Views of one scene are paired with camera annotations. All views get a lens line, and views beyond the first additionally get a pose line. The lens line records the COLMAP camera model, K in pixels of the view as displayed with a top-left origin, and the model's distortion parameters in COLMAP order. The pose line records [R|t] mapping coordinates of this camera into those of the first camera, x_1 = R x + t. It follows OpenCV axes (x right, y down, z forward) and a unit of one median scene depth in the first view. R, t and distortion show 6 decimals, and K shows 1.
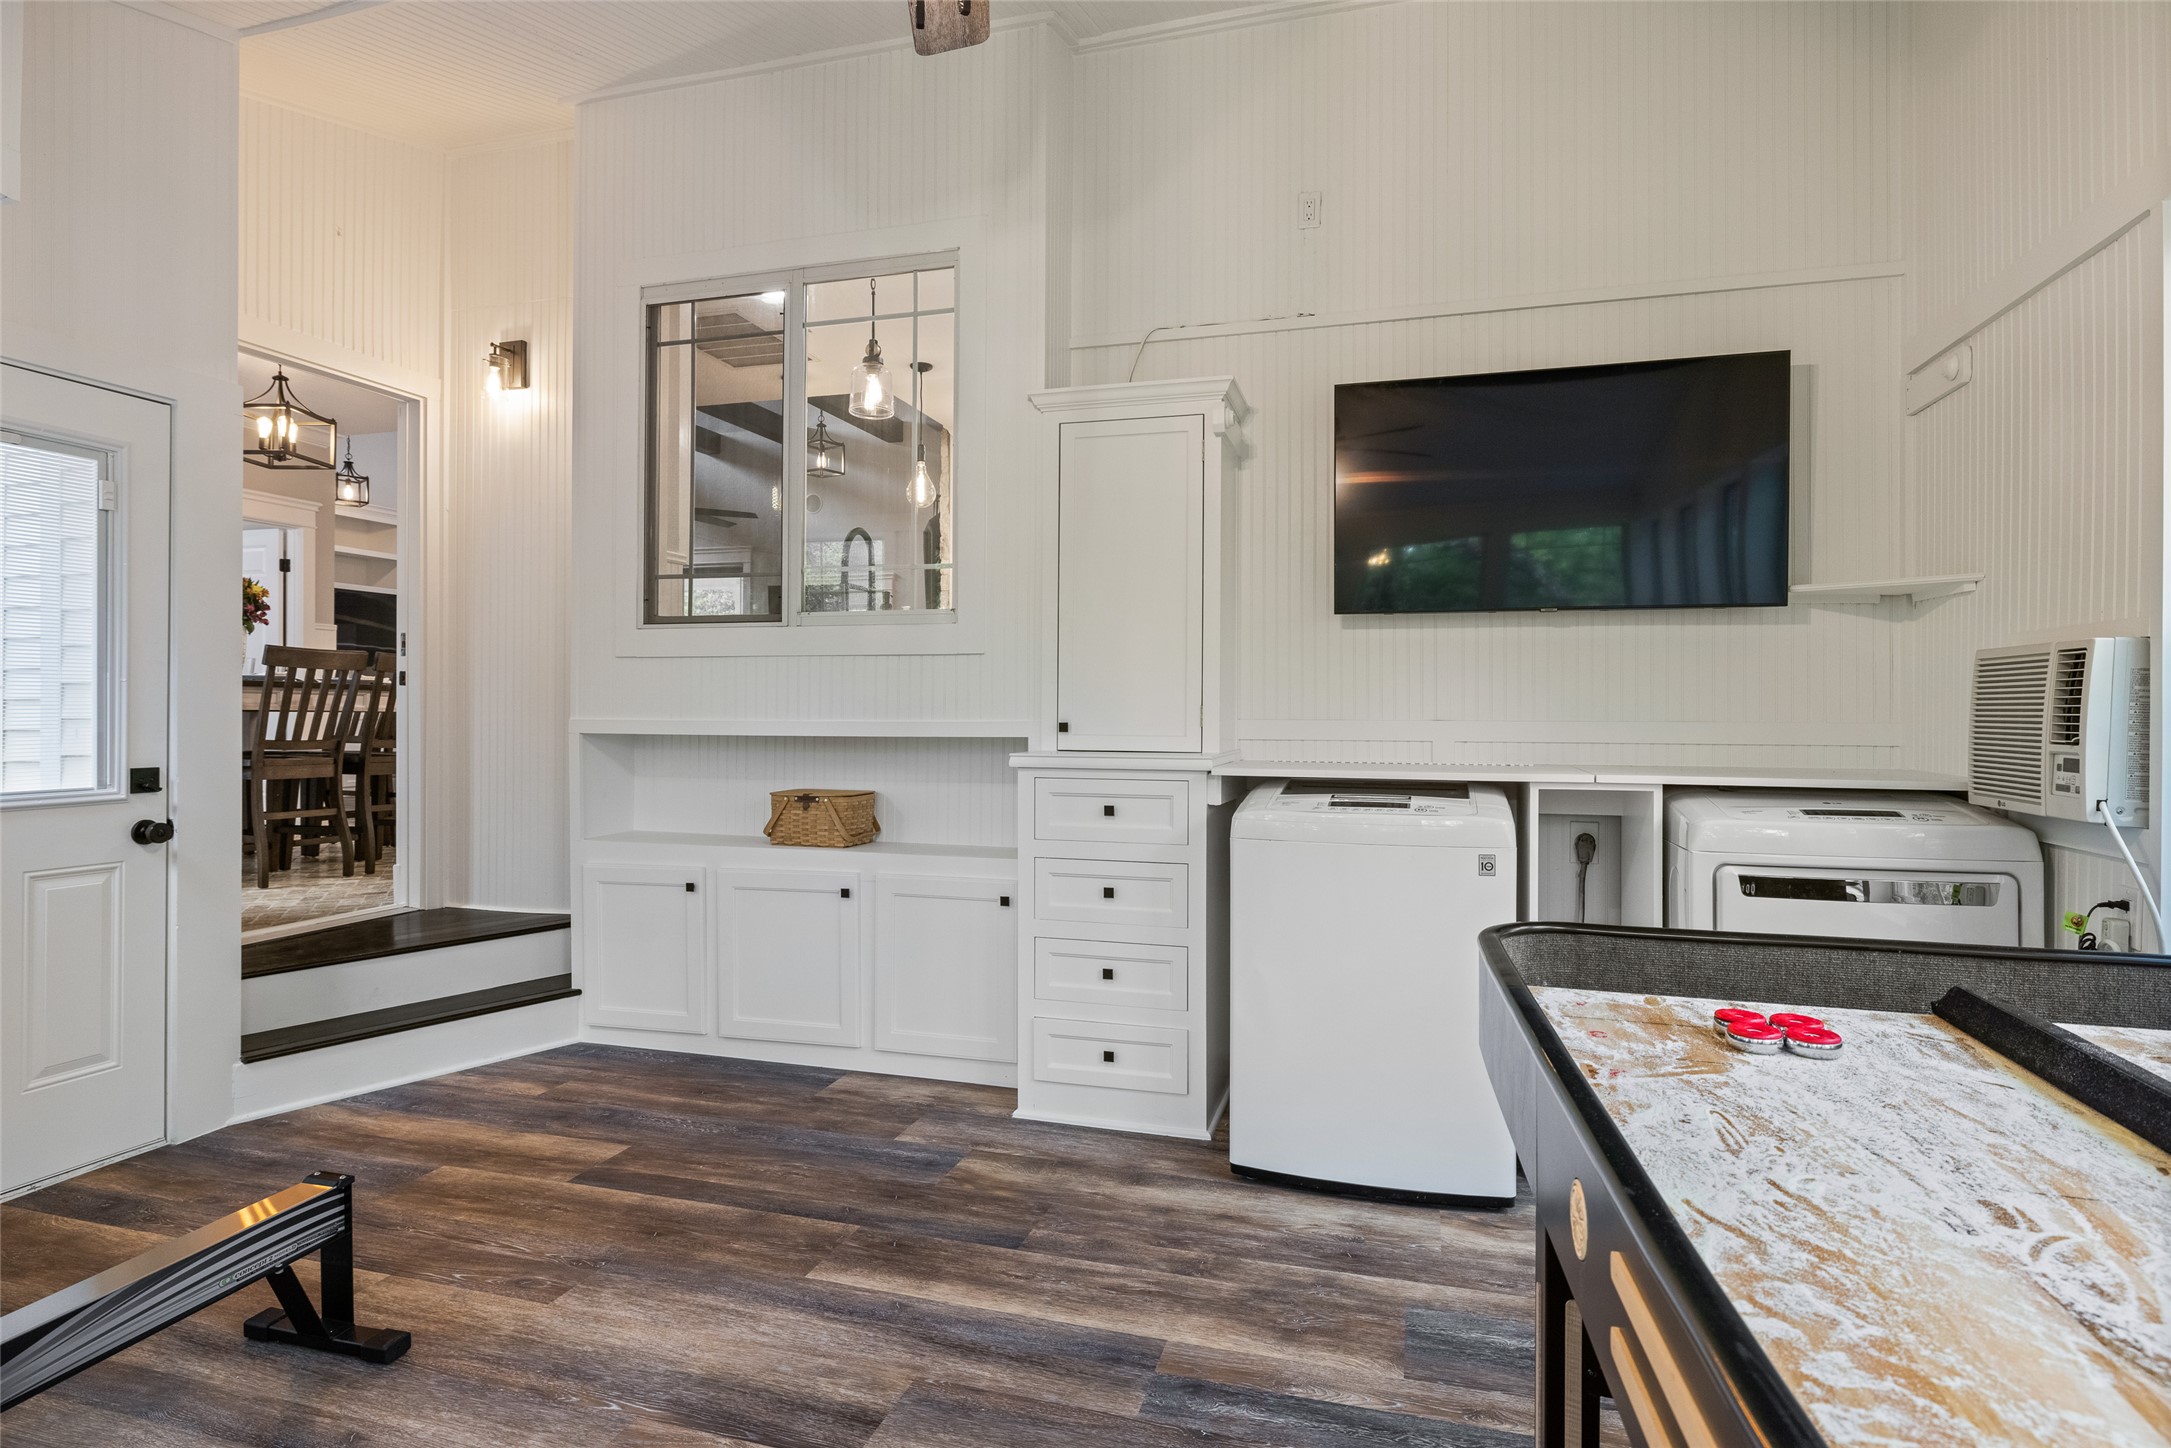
lens RADIAL K [[1171.2, 0, 1087.8], [0, 1171.2, 717.1], [0, 0, 1]] dist [0.000597, 0.000094]
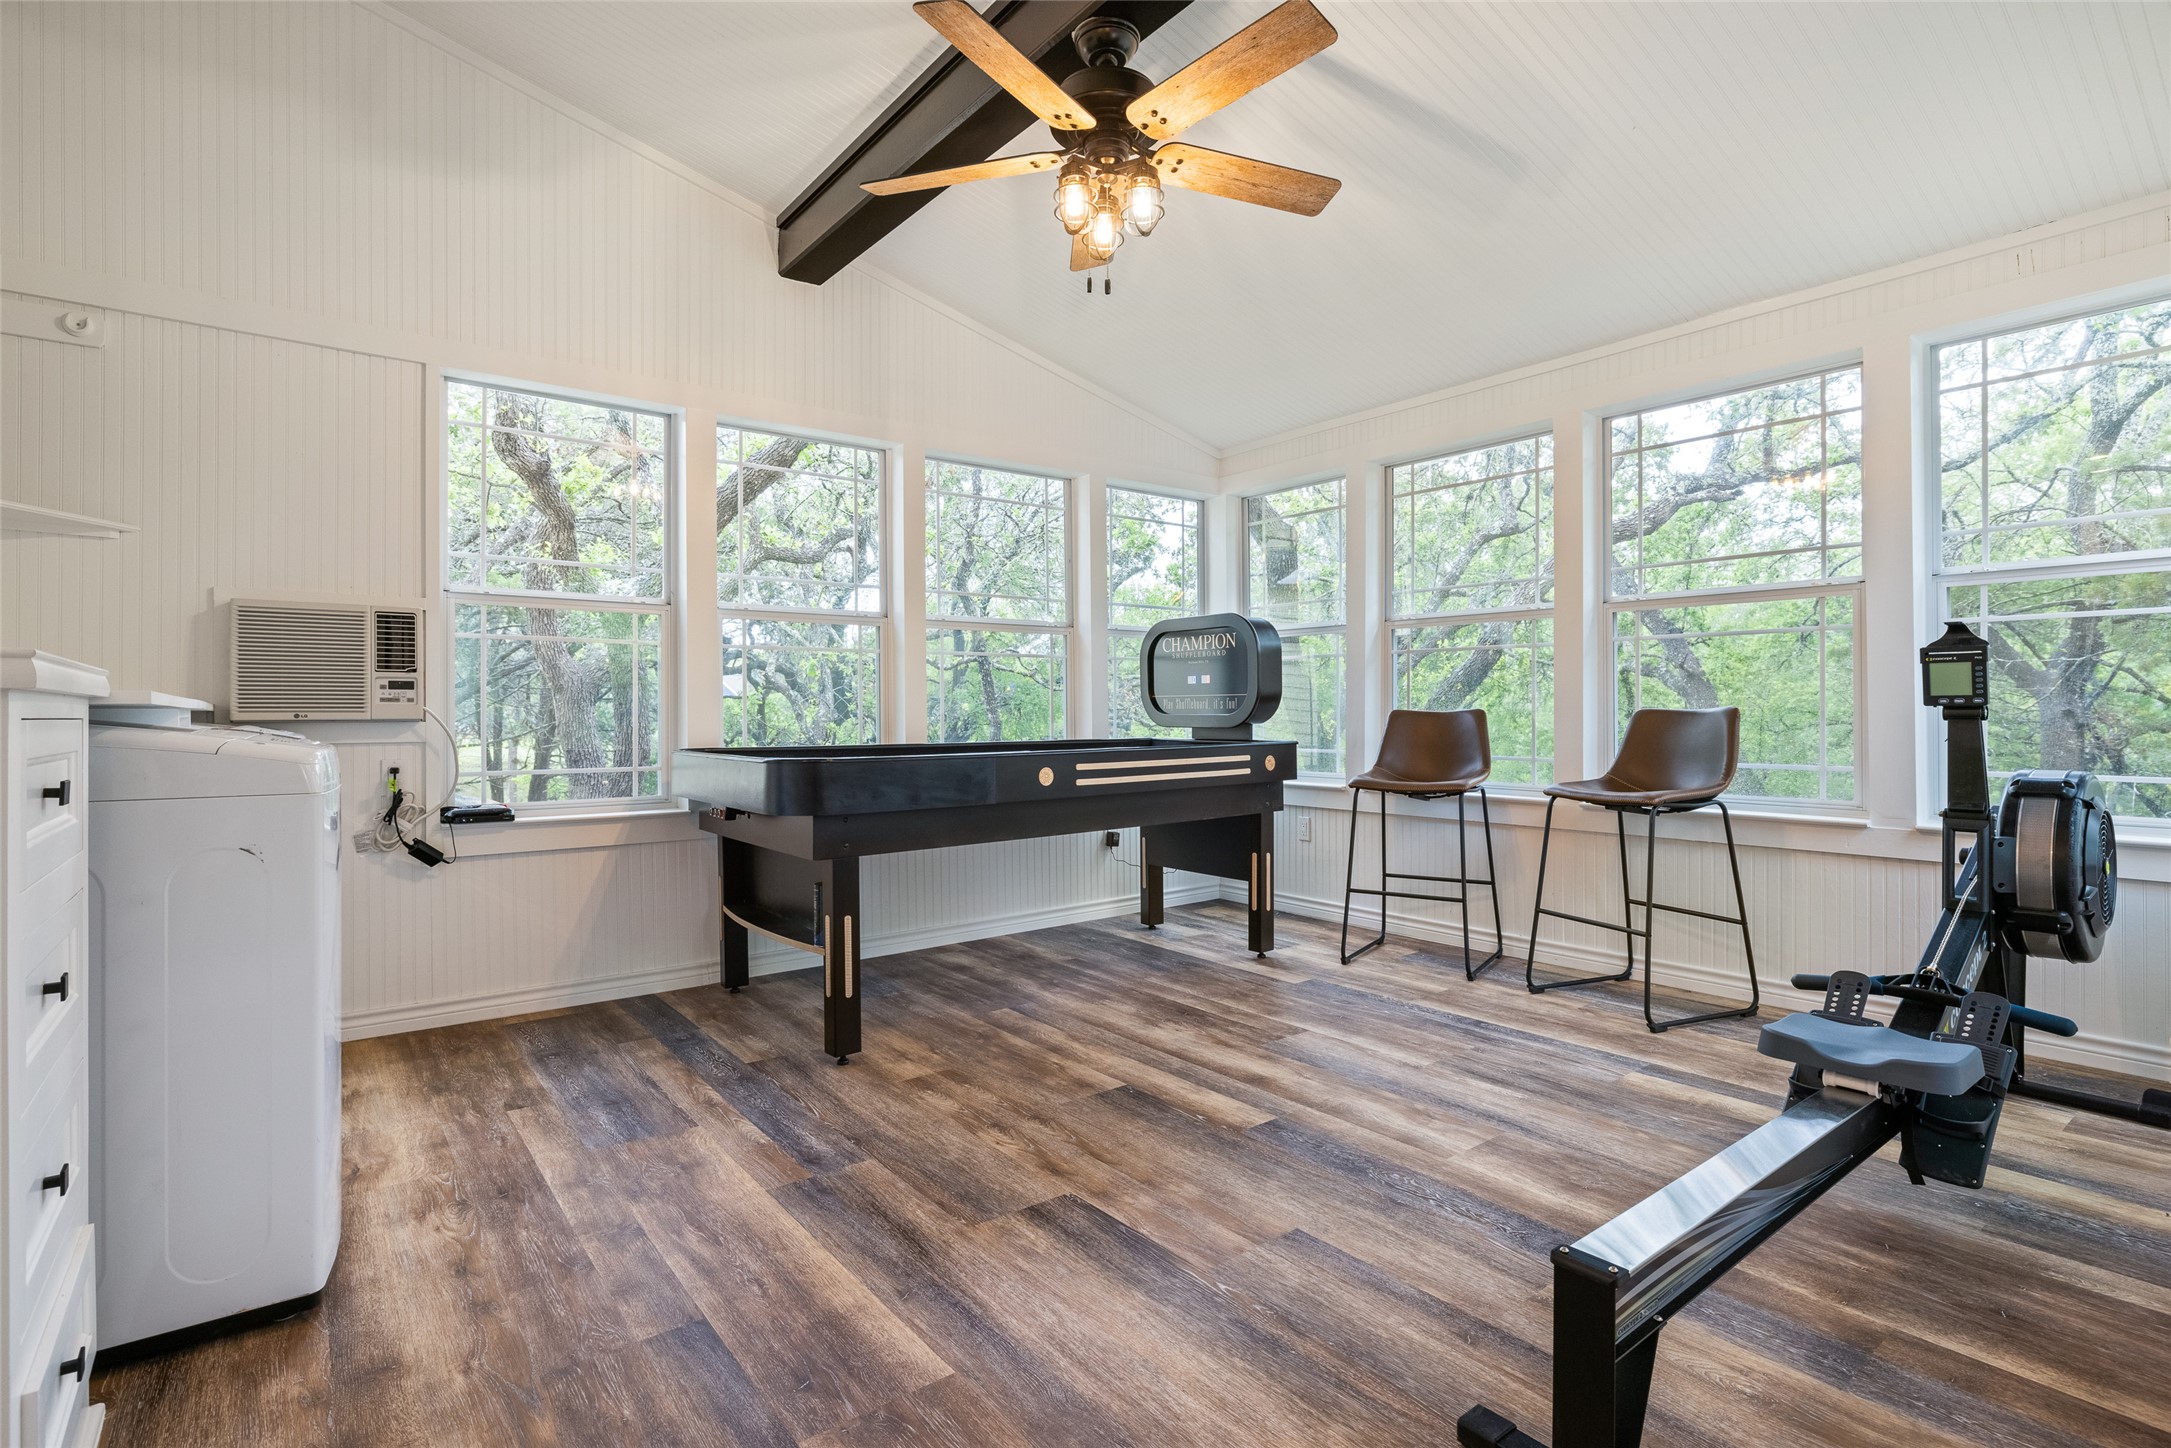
lens RADIAL K [[1043.6, 0, 1084.6], [0, 1043.6, 715.0], [0, 0, 1]] dist [0.000911, 0.000148]
pose [[-0.819360, 0.000238, 0.573279, -0.707007], [0.005550, 0.999956, 0.007517, 0.072051], [-0.573253, 0.009341, -0.819325, 1.546689]]
